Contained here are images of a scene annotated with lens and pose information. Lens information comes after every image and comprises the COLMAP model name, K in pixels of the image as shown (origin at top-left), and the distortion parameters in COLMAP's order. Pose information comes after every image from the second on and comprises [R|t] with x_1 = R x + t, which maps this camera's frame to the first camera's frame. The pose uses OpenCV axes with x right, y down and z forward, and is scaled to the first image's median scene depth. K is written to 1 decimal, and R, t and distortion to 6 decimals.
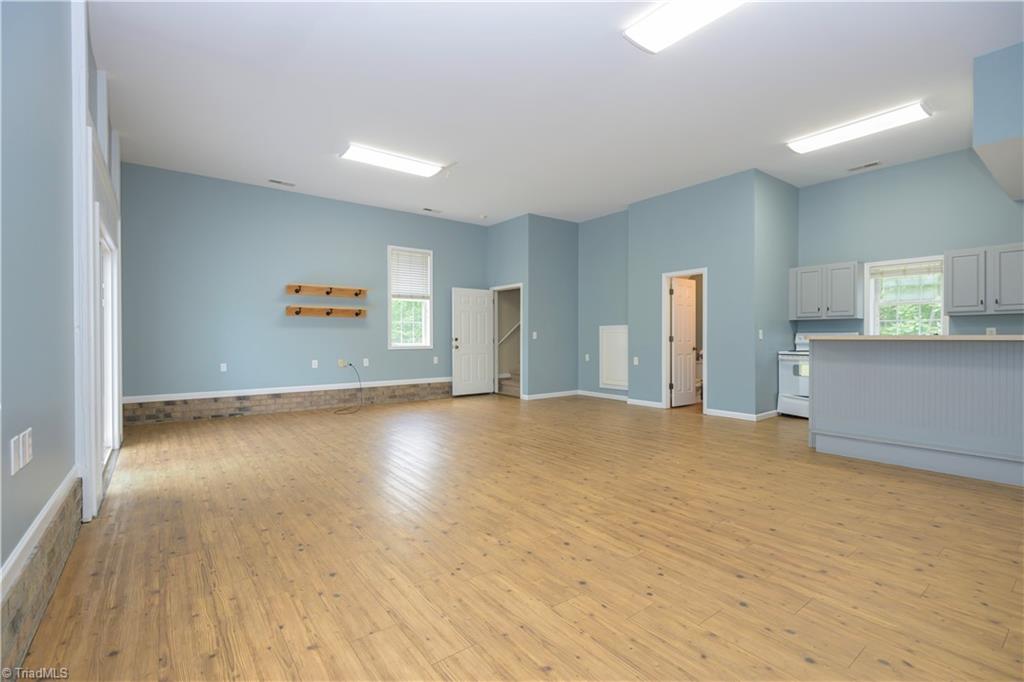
lens RADIAL K [[461.3, 0, 525.6], [0, 461.3, 341.8], [0, 0, 1]] dist [-0.015184, -0.000164]
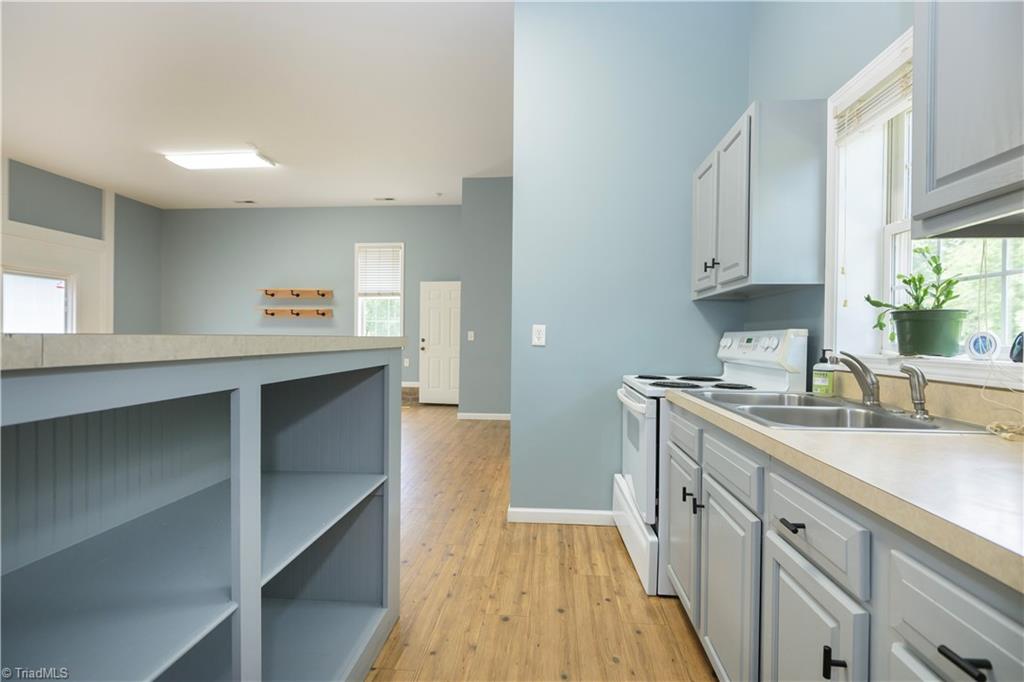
lens RADIAL K [[461.3, 0, 525.6], [0, 461.3, 341.8], [0, 0, 1]] dist [-0.015184, -0.000164]
pose [[0.742763, 0.013414, -0.669420, 0.614207], [-0.012969, 0.999900, 0.005647, -0.009498], [0.669428, 0.004488, 0.742863, 0.498984]]
